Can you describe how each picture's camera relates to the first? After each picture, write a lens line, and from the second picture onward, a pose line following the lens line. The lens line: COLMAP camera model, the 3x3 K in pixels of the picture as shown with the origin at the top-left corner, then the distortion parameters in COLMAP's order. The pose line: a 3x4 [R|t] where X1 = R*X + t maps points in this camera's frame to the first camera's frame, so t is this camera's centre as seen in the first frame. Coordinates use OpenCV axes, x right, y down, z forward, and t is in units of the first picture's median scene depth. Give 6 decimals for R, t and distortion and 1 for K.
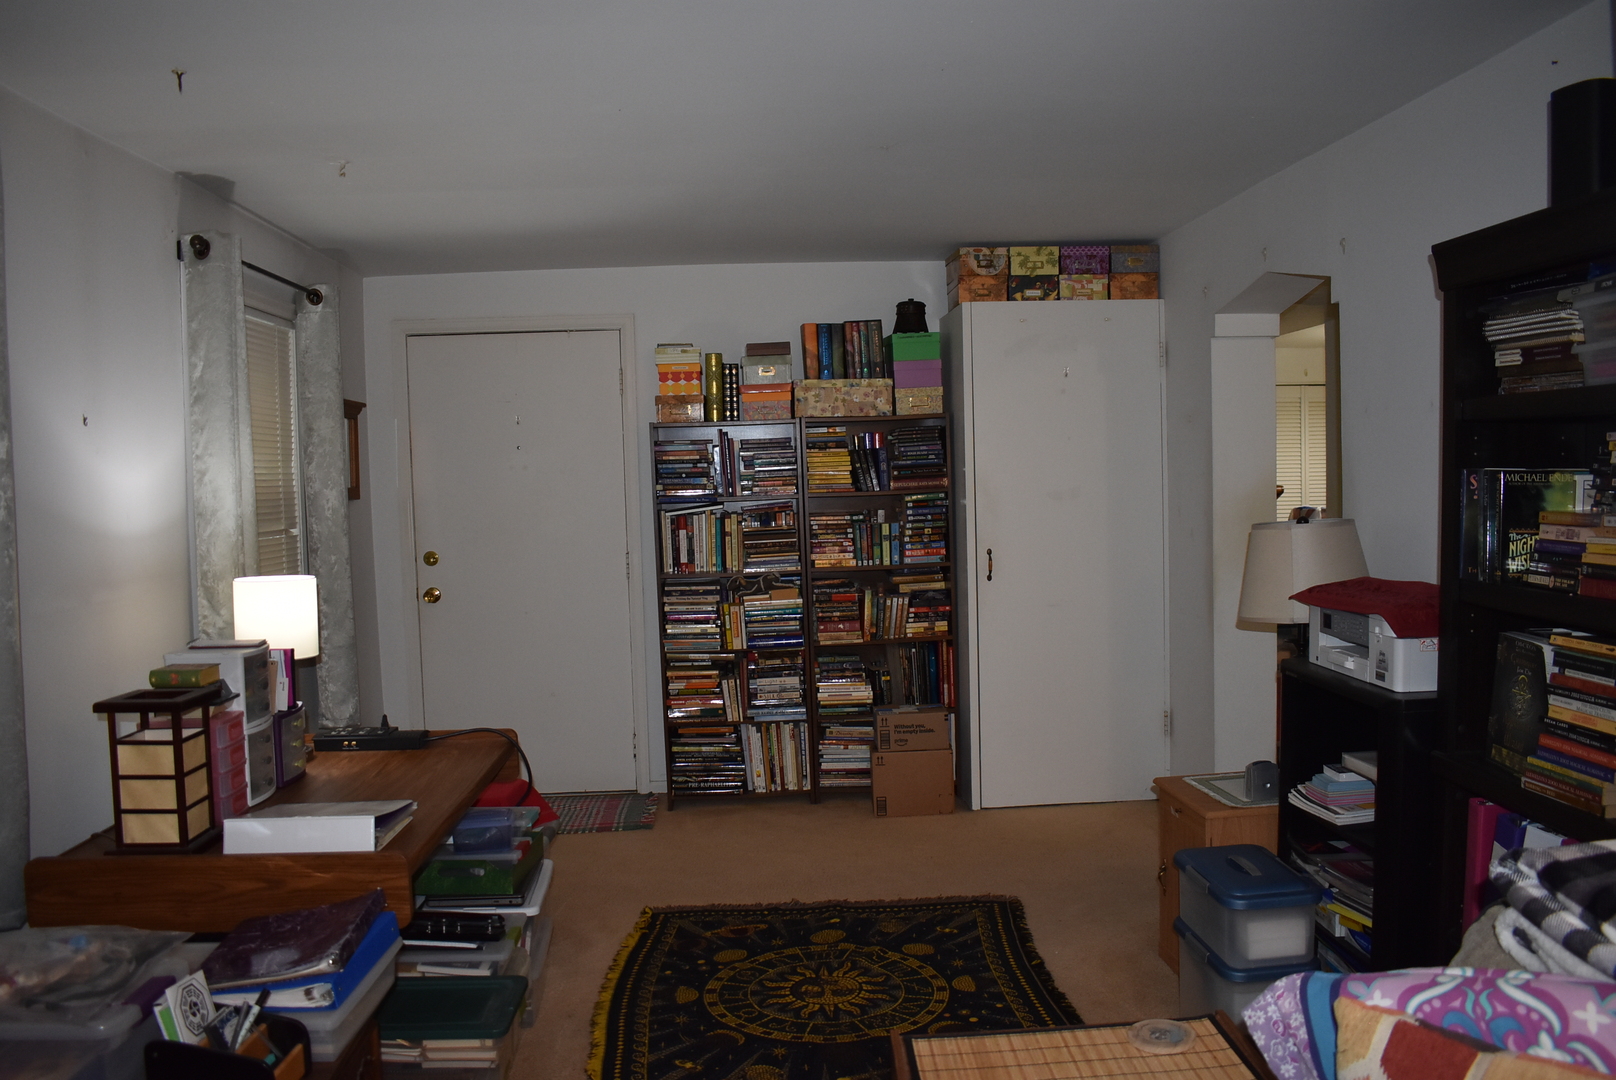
lens RADIAL K [[1290.8, 0, 810.7], [0, 1290.8, 540.6], [0, 0, 1]] dist [-0.004450, -0.001243]
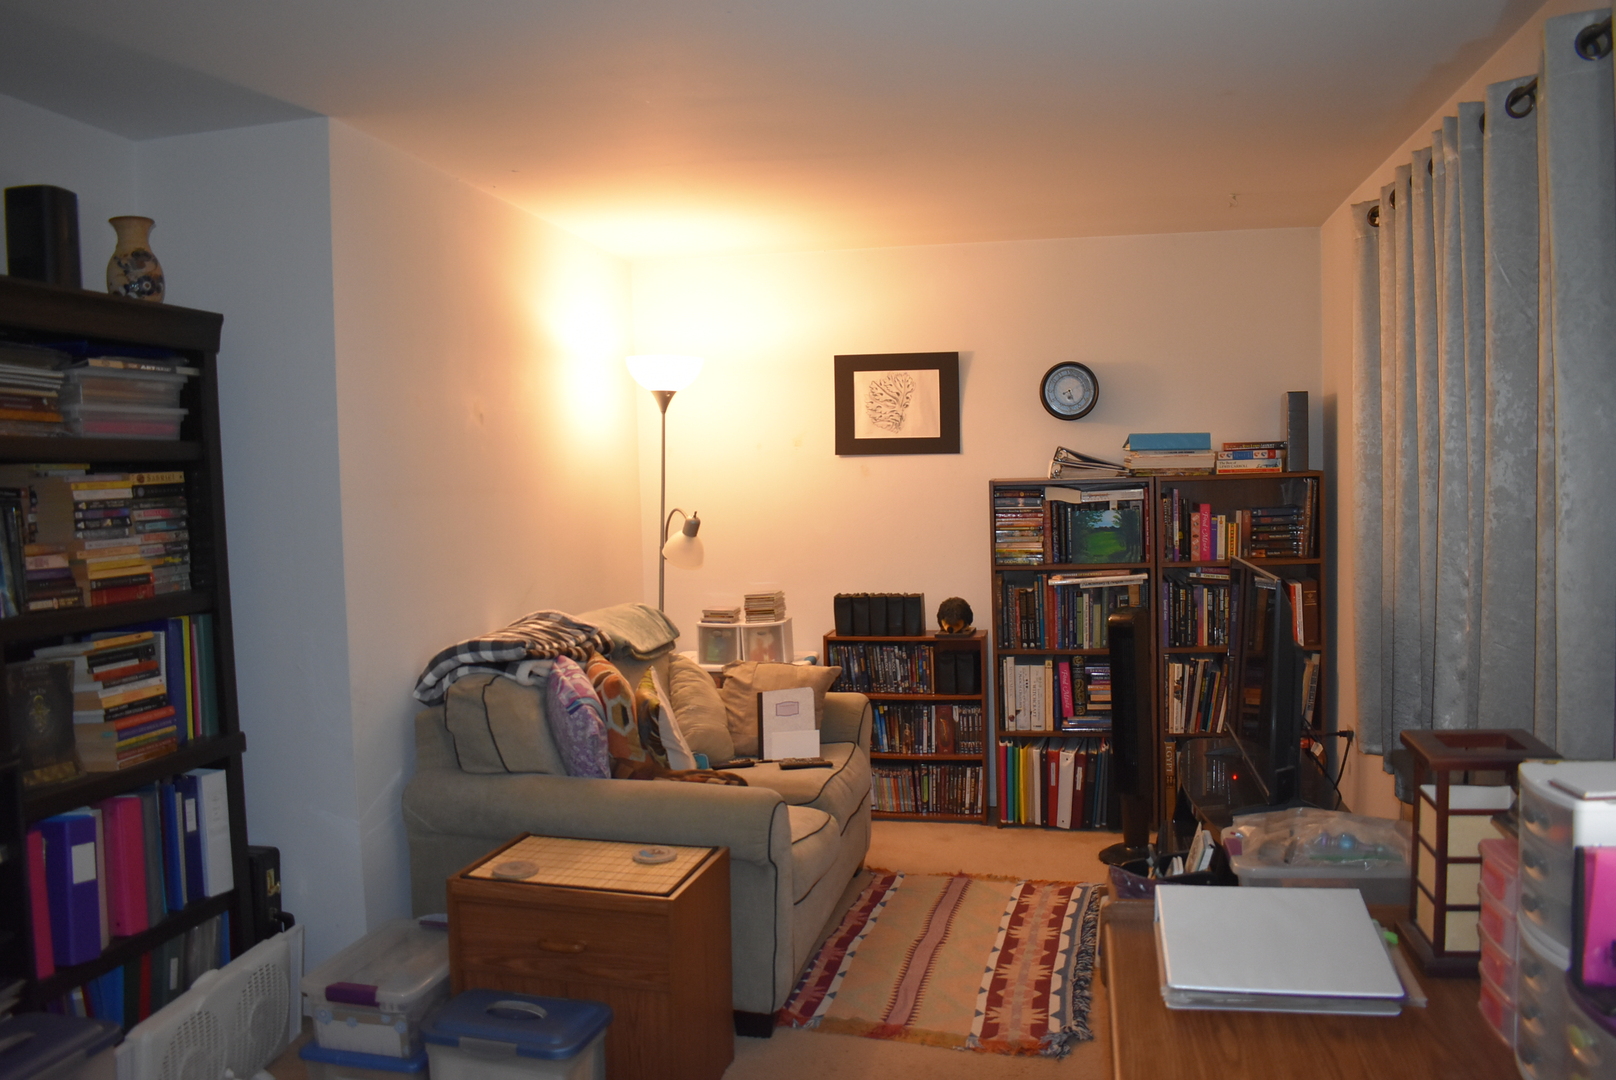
lens RADIAL K [[1290.8, 0, 810.2], [0, 1290.8, 543.3], [0, 0, 1]] dist [-0.004450, -0.001243]
pose [[-0.963902, 0.032655, 0.264247, -0.405554], [0.058772, 0.994065, 0.091543, -0.092648], [-0.259689, 0.103769, -0.960101, 2.032874]]
